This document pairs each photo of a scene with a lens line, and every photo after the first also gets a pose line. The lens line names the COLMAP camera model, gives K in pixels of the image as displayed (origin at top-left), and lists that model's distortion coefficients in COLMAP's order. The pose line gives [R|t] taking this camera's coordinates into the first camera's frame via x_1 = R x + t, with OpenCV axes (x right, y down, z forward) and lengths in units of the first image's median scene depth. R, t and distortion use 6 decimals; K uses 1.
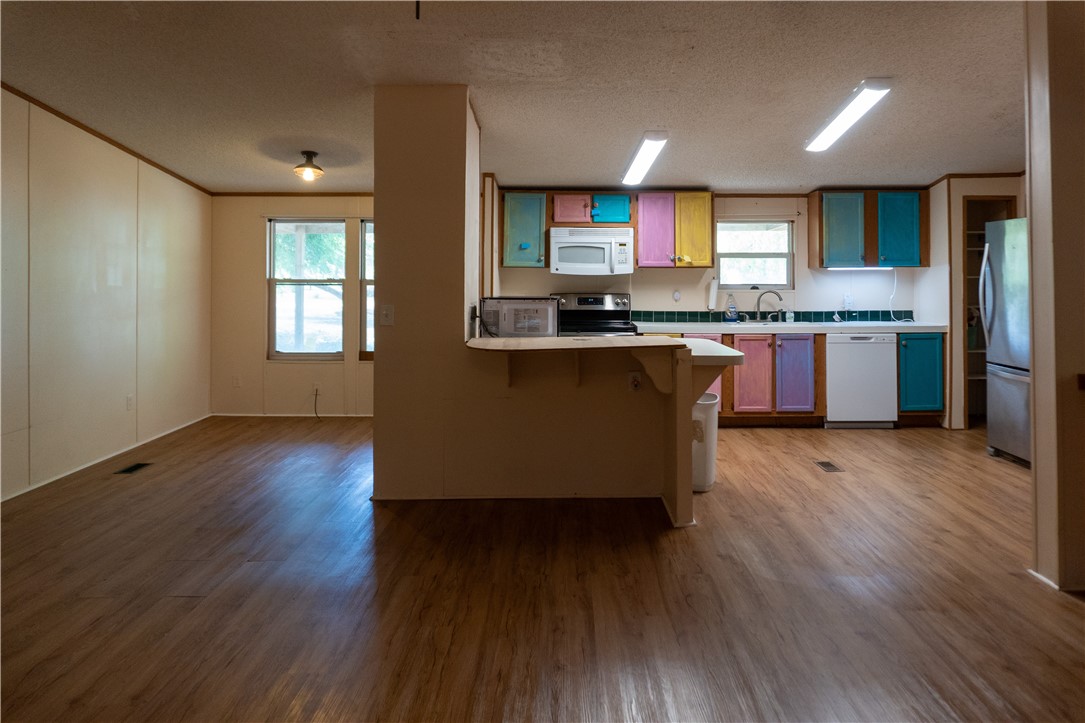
lens RADIAL K [[756.8, 0, 566.4], [0, 756.8, 268.3], [0, 0, 1]] dist [-0.010863, -0.000701]
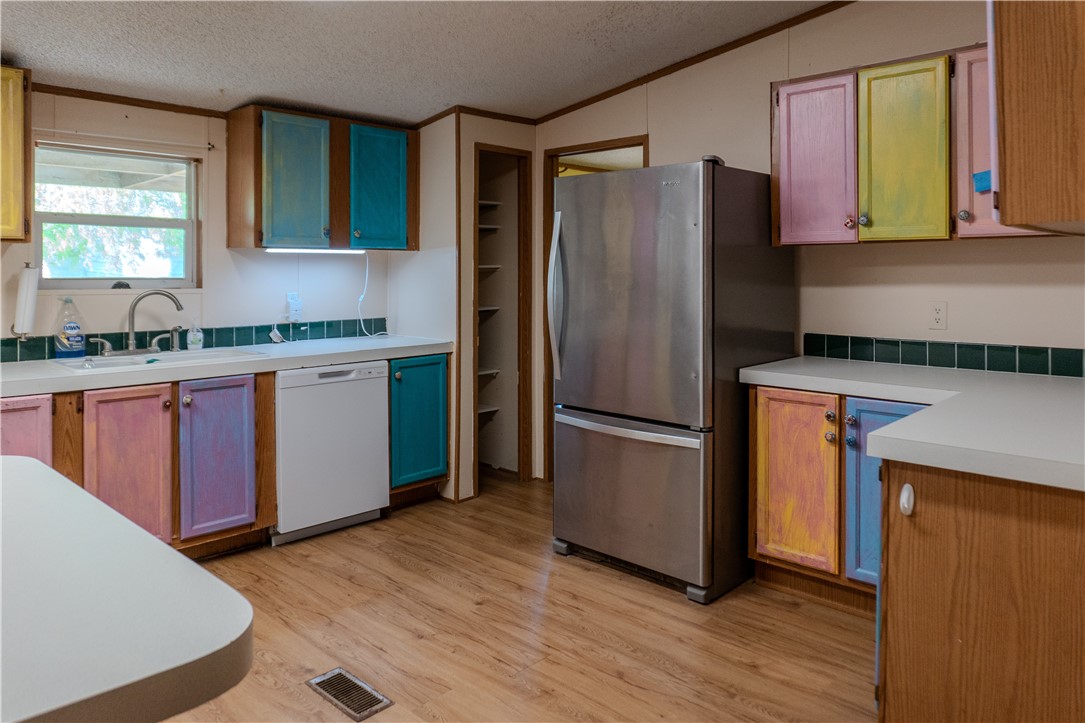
lens RADIAL K [[762.7, 0, 539.0], [0, 762.7, 280.3], [0, 0, 1]] dist [-0.016210, -0.009490]
pose [[0.691523, -0.005482, 0.722333, 0.081219], [-0.014998, 0.999647, 0.021946, 0.007737], [-0.722199, -0.026009, 0.691197, 0.476935]]
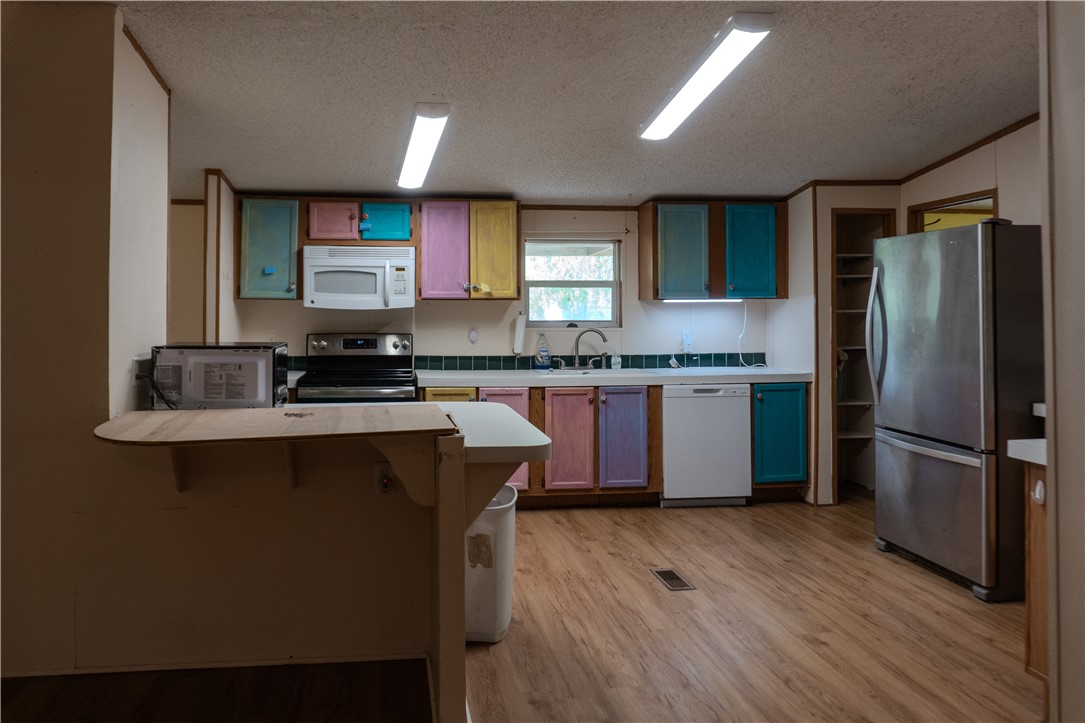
lens RADIAL K [[756.8, 0, 464.5], [0, 756.8, 305.1], [0, 0, 1]] dist [-0.010863, -0.000701]
pose [[0.995203, -0.000612, 0.097827, 0.063885], [-0.000023, 0.999979, 0.006491, -0.000134], [-0.097829, -0.006462, 0.995182, 0.241566]]
